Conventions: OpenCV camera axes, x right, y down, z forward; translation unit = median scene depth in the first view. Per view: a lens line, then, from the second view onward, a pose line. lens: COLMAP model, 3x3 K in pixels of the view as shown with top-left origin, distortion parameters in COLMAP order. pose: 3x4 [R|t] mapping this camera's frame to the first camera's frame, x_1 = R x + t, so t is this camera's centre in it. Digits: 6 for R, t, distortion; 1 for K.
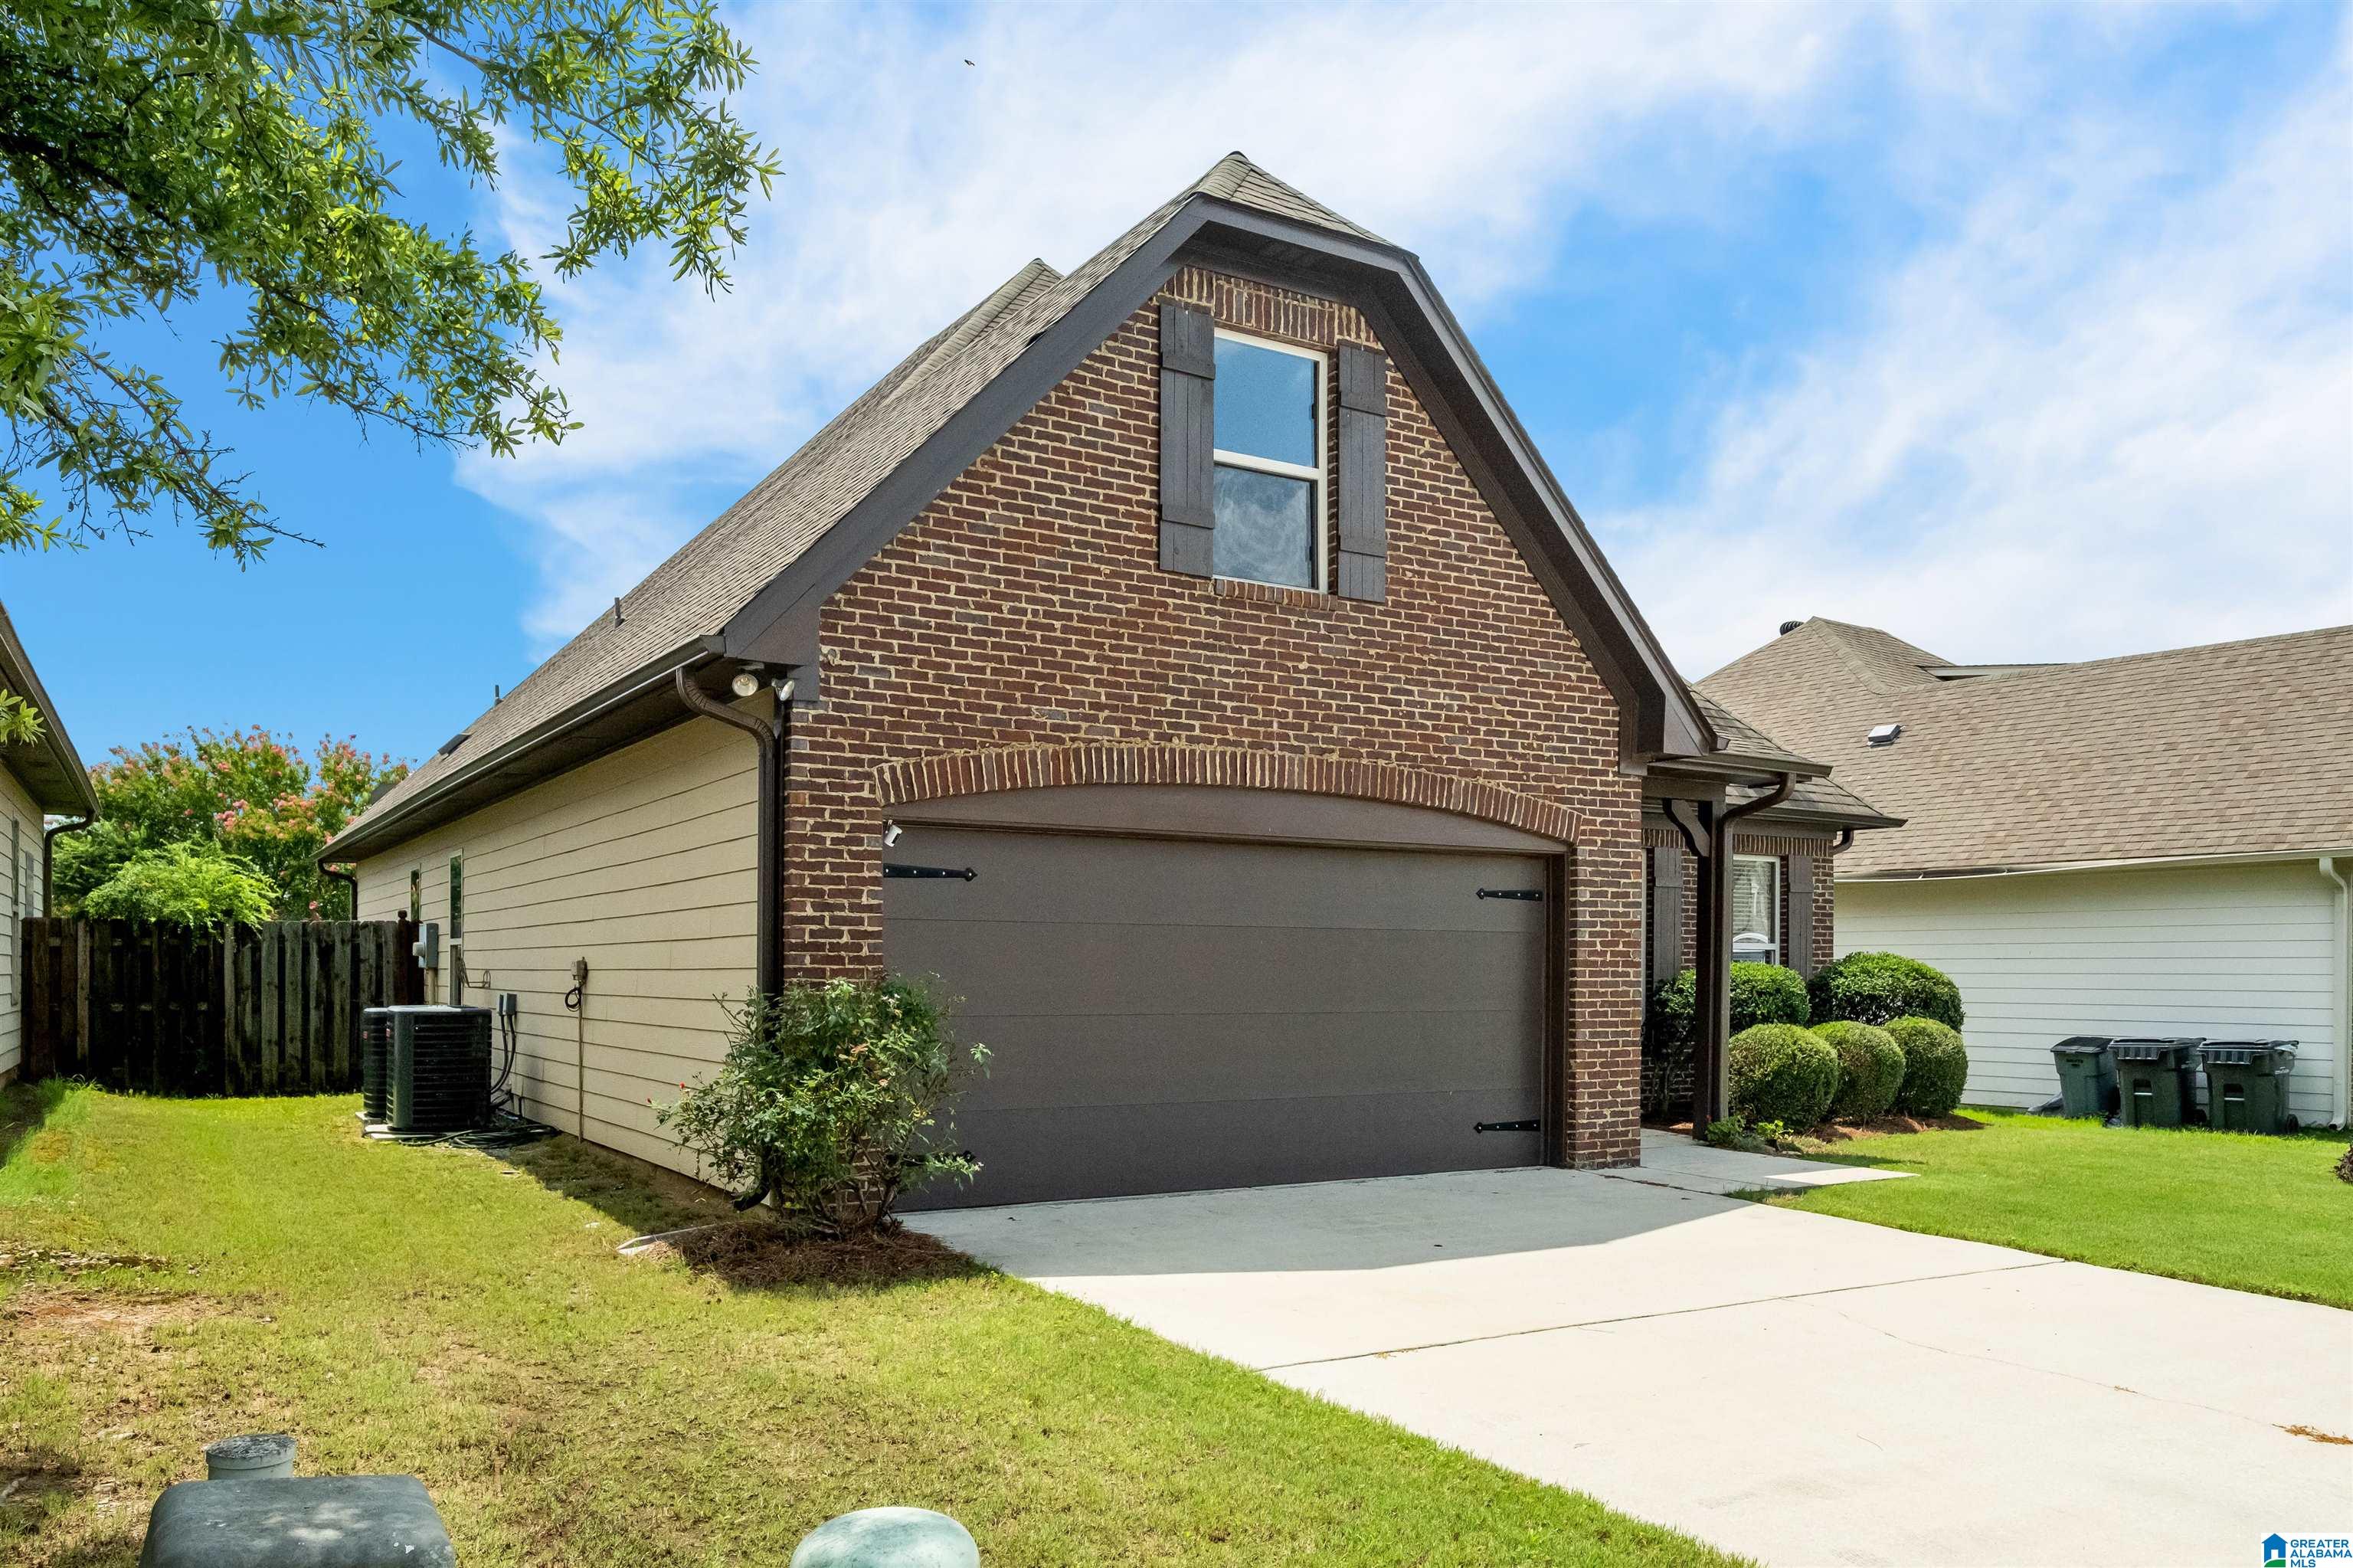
lens RADIAL K [[1734.4, 0, 1181.4], [0, 1734.4, 947.8], [0, 0, 1]] dist [-0.001095, 0.004488]
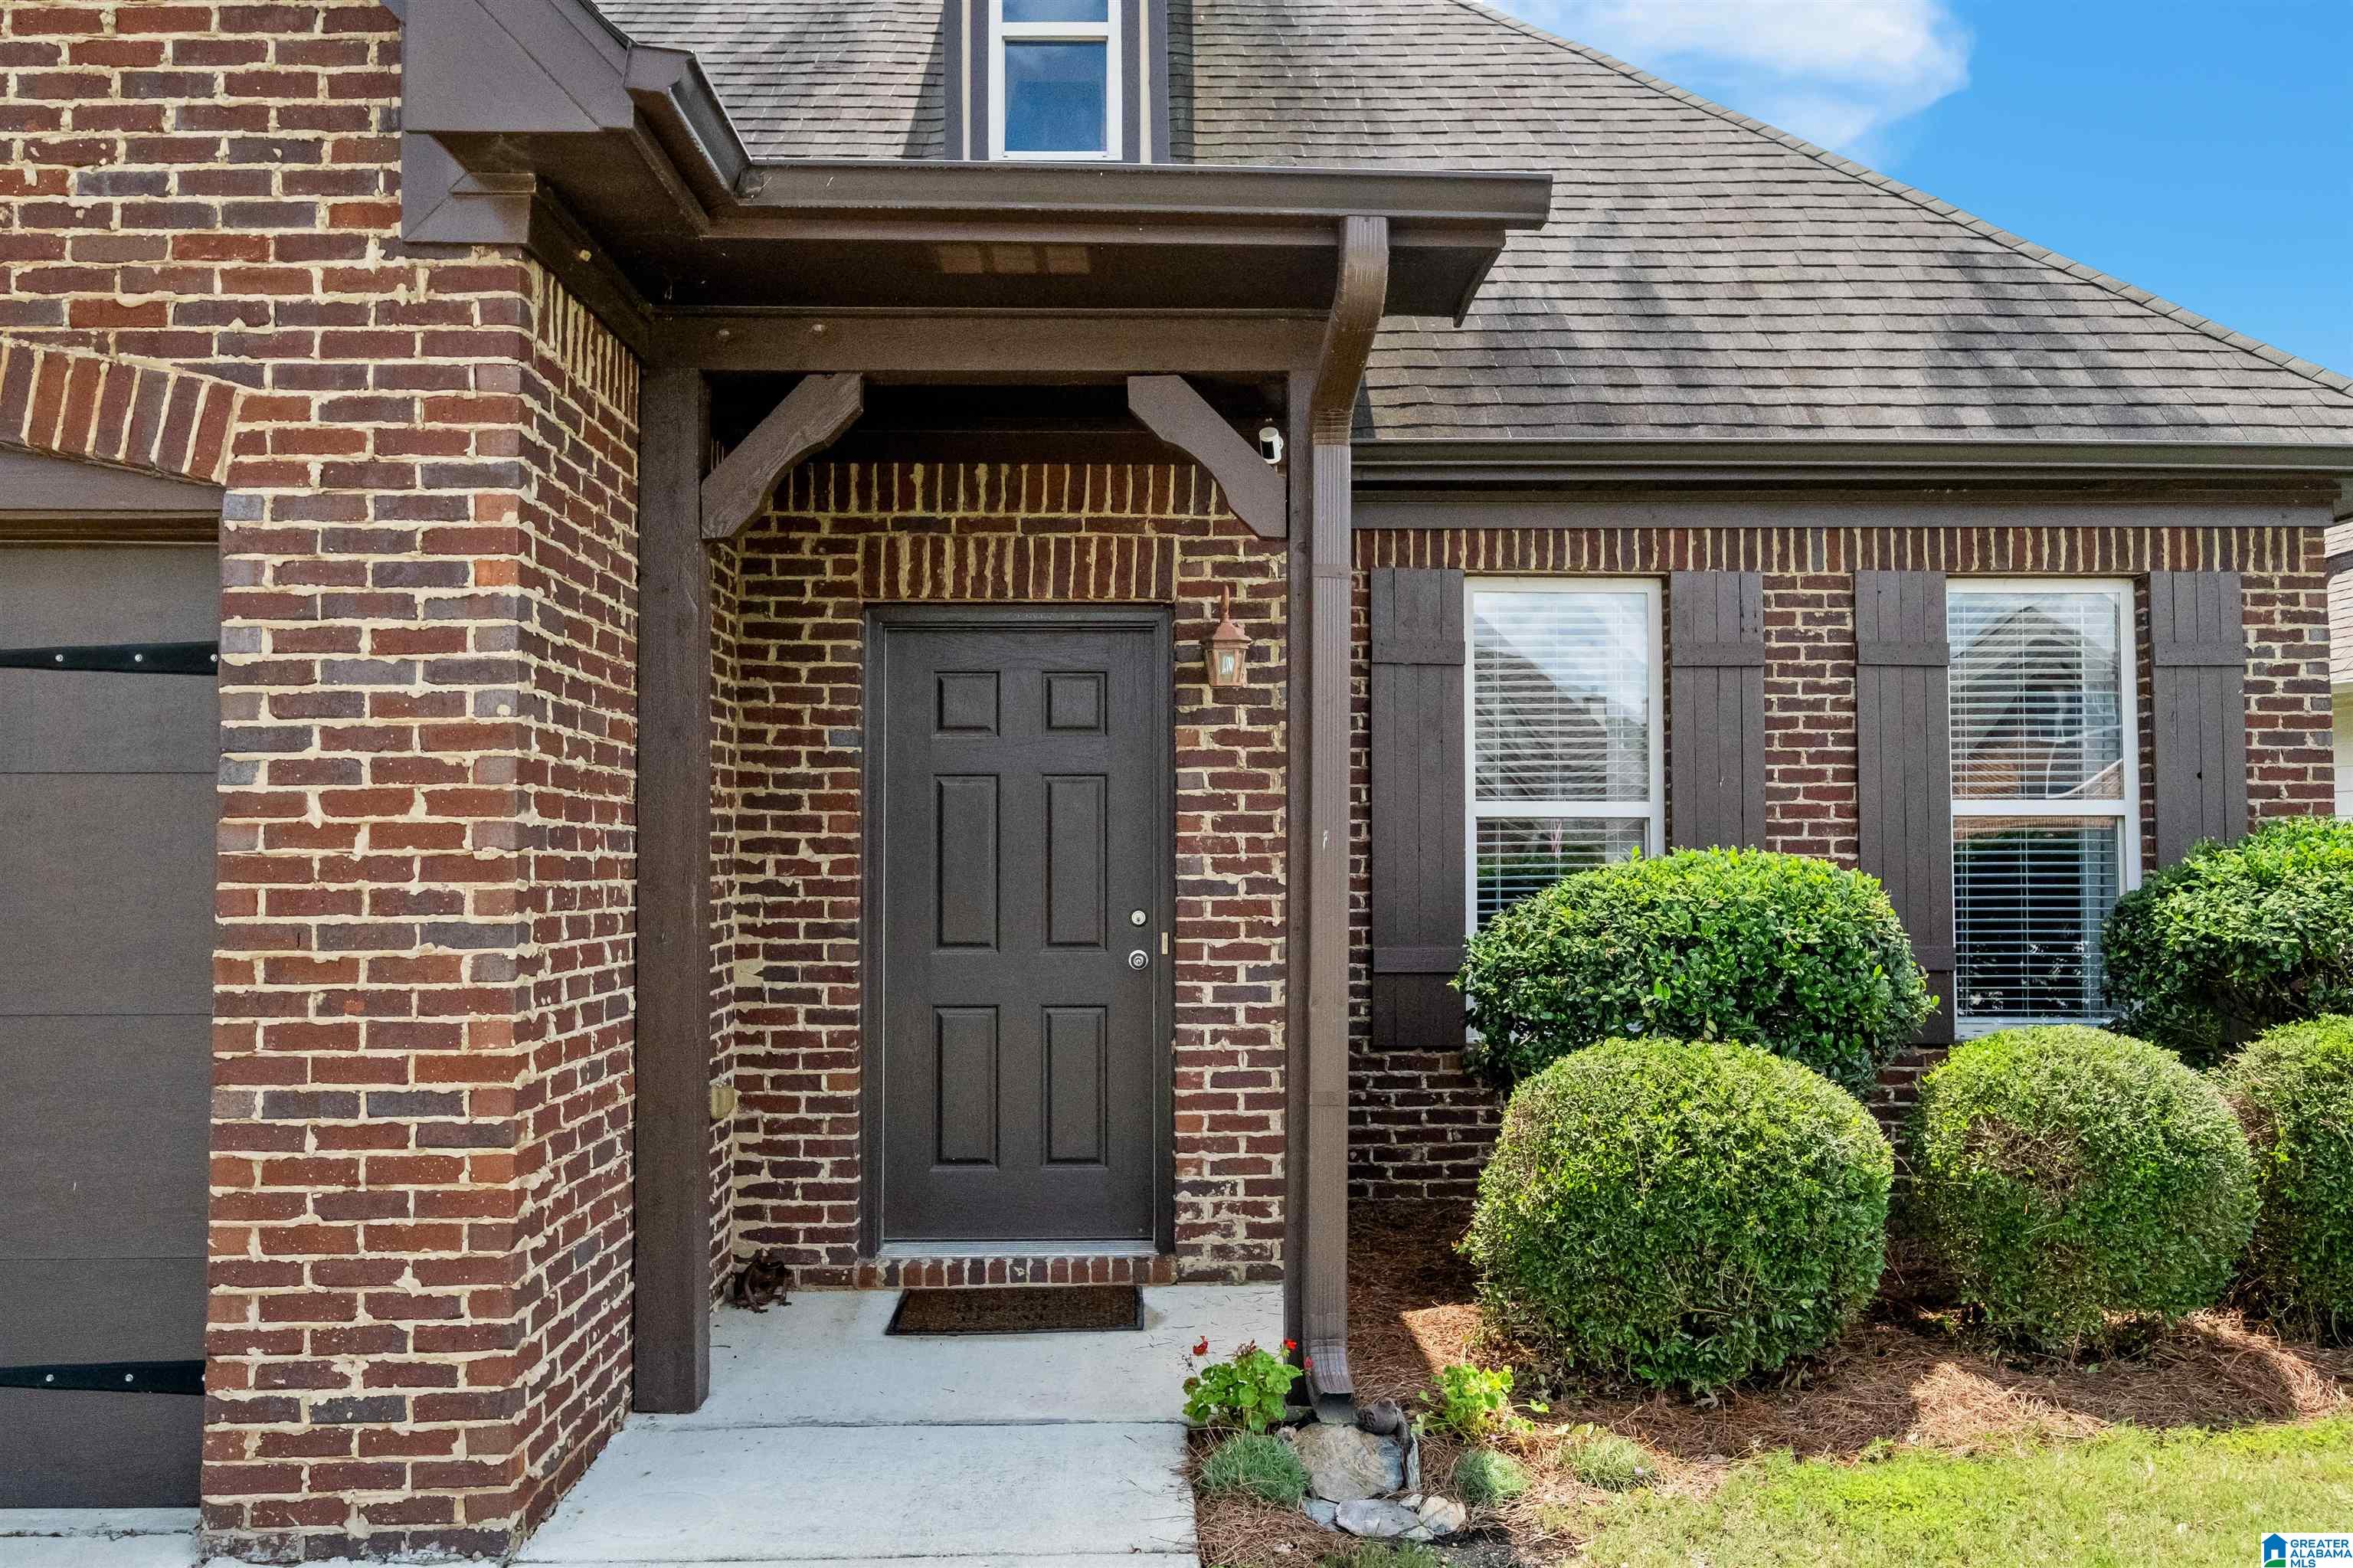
lens RADIAL K [[1744.4, 0, 1166.9], [0, 1744.4, 772.6], [0, 0, 1]] dist [0.001838, -0.000443]
pose [[0.862640, -0.031813, -0.504817, 0.578045], [0.013376, 0.999106, -0.040106, 0.007233], [0.505642, 0.027845, 0.862294, 0.896588]]
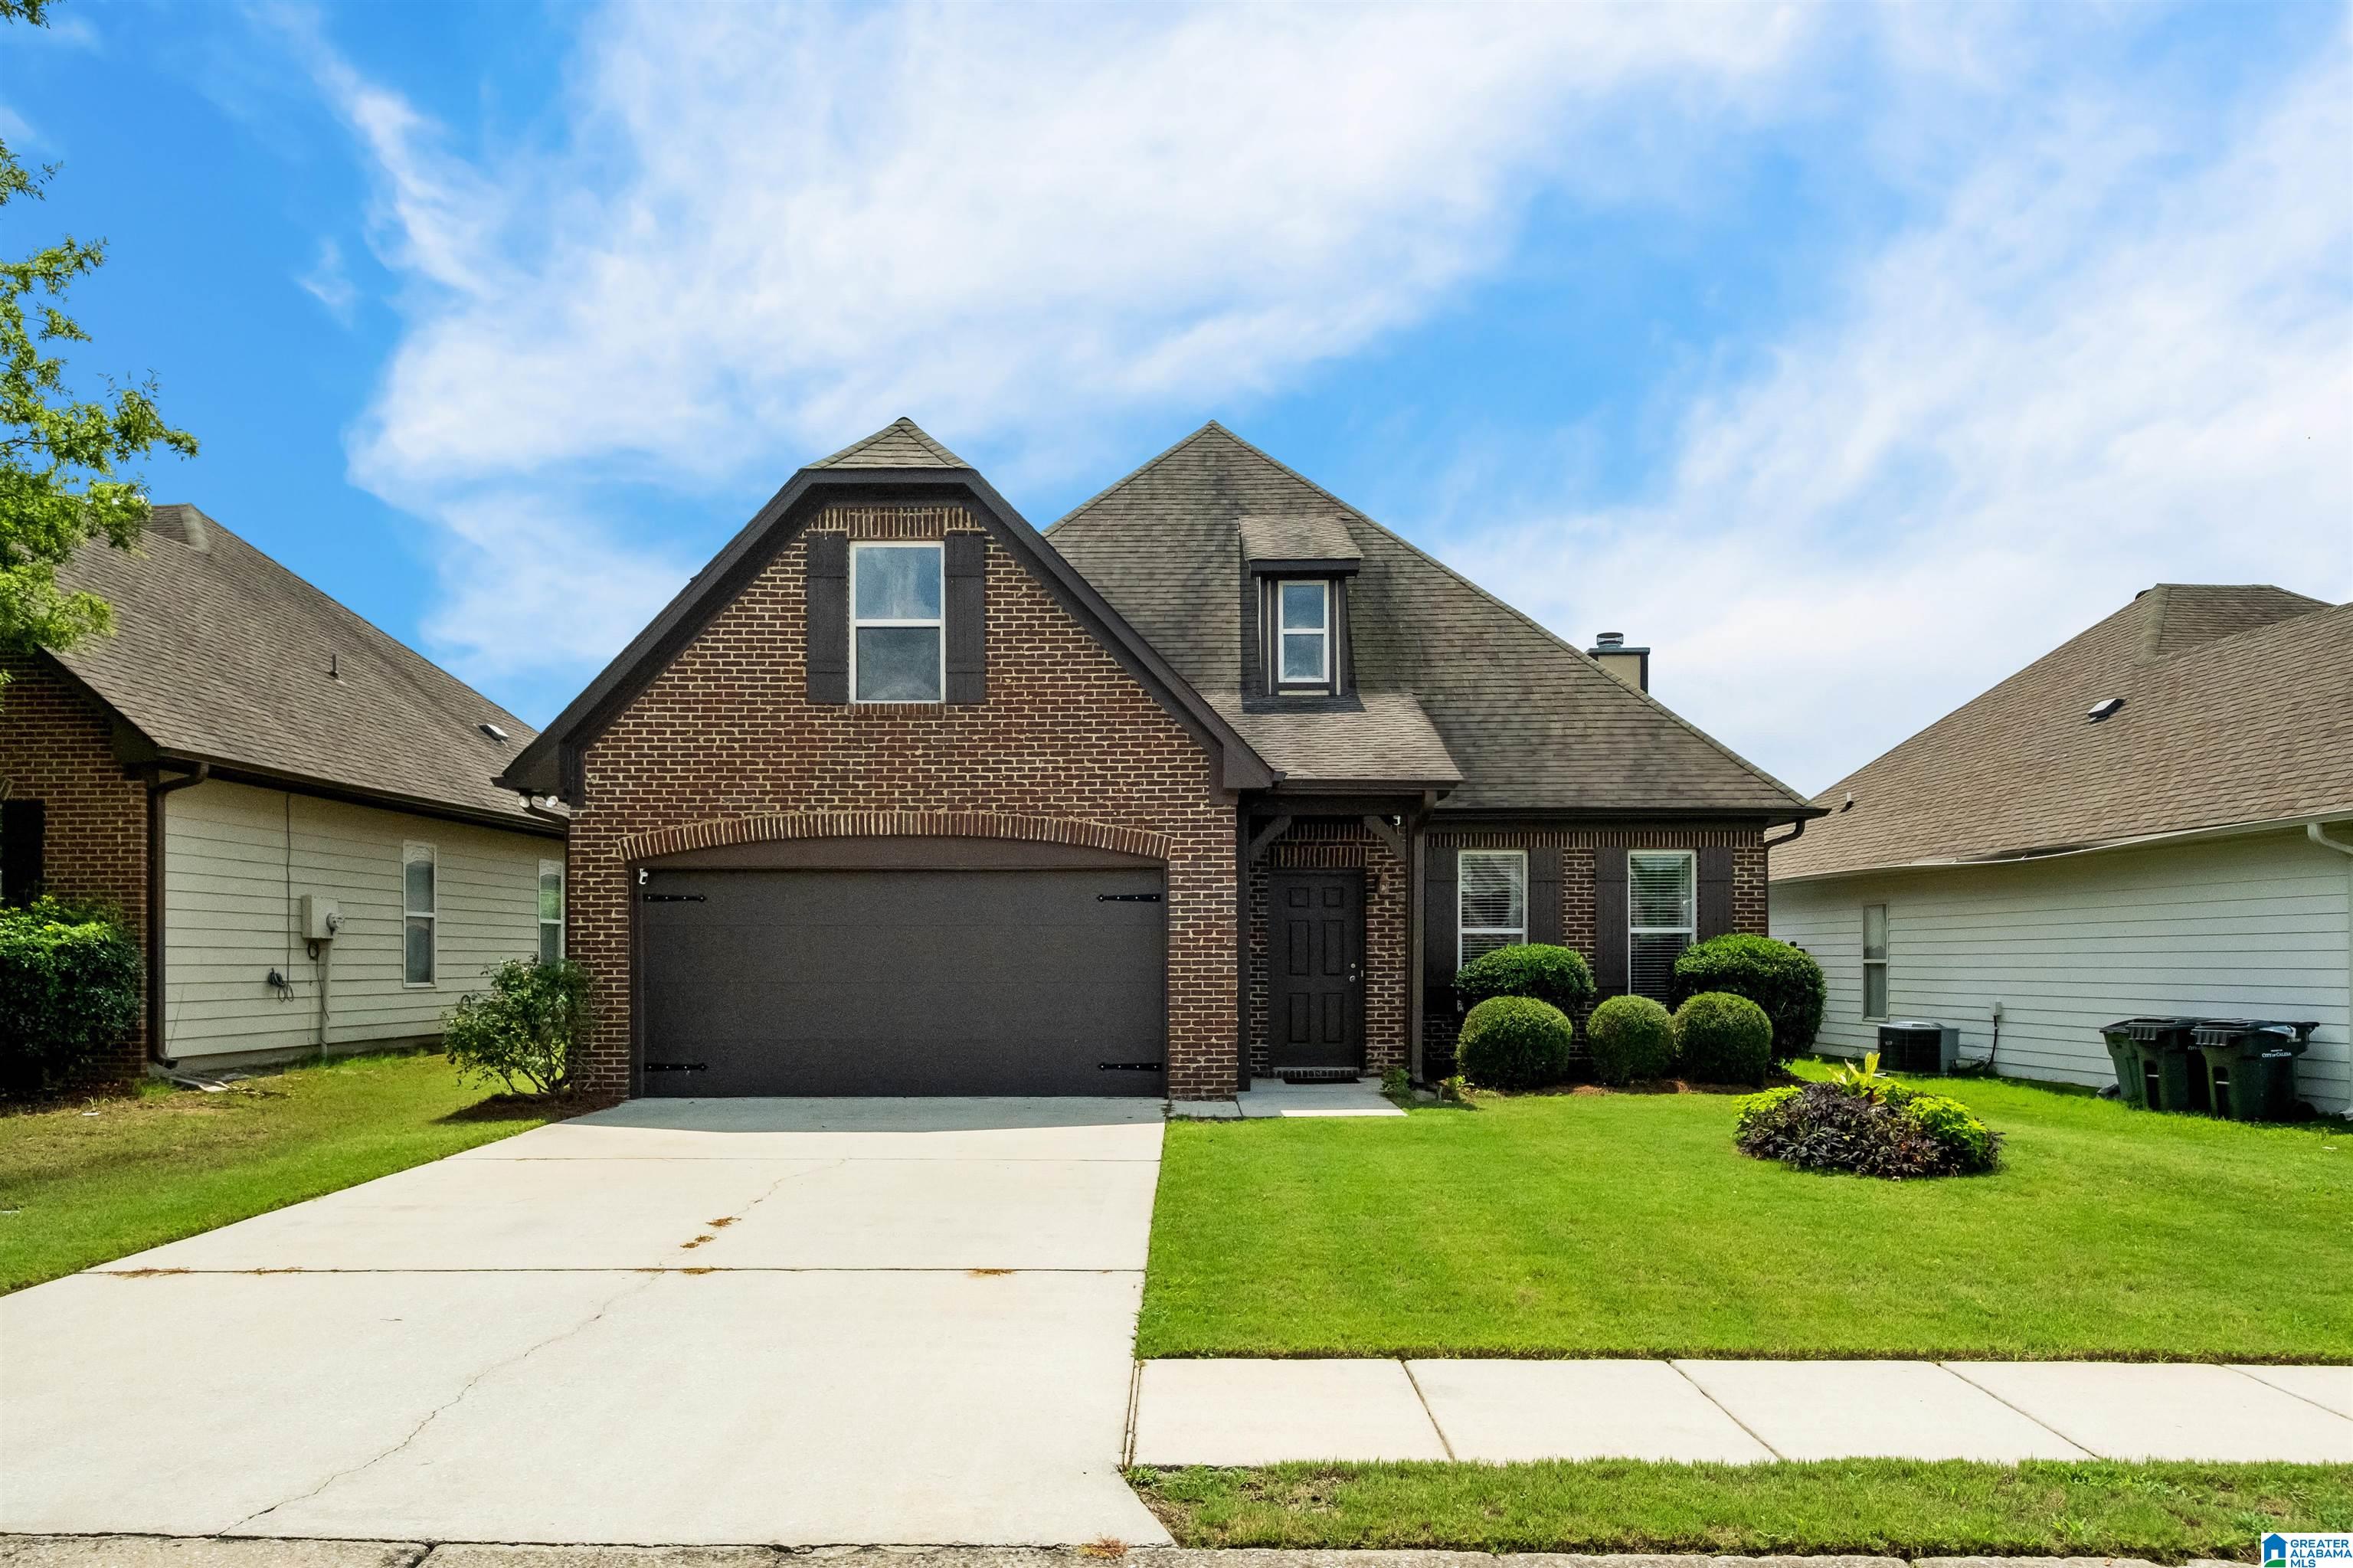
lens RADIAL K [[1535.6, 0, 1186.7], [0, 1535.6, 920.2], [0, 0, 1]] dist [-0.004195, 0.002464]
pose [[0.850612, -0.020254, -0.525404, 0.951942], [0.013065, 0.999763, -0.017389, 0.009696], [0.525632, 0.007927, 0.850675, -0.013550]]
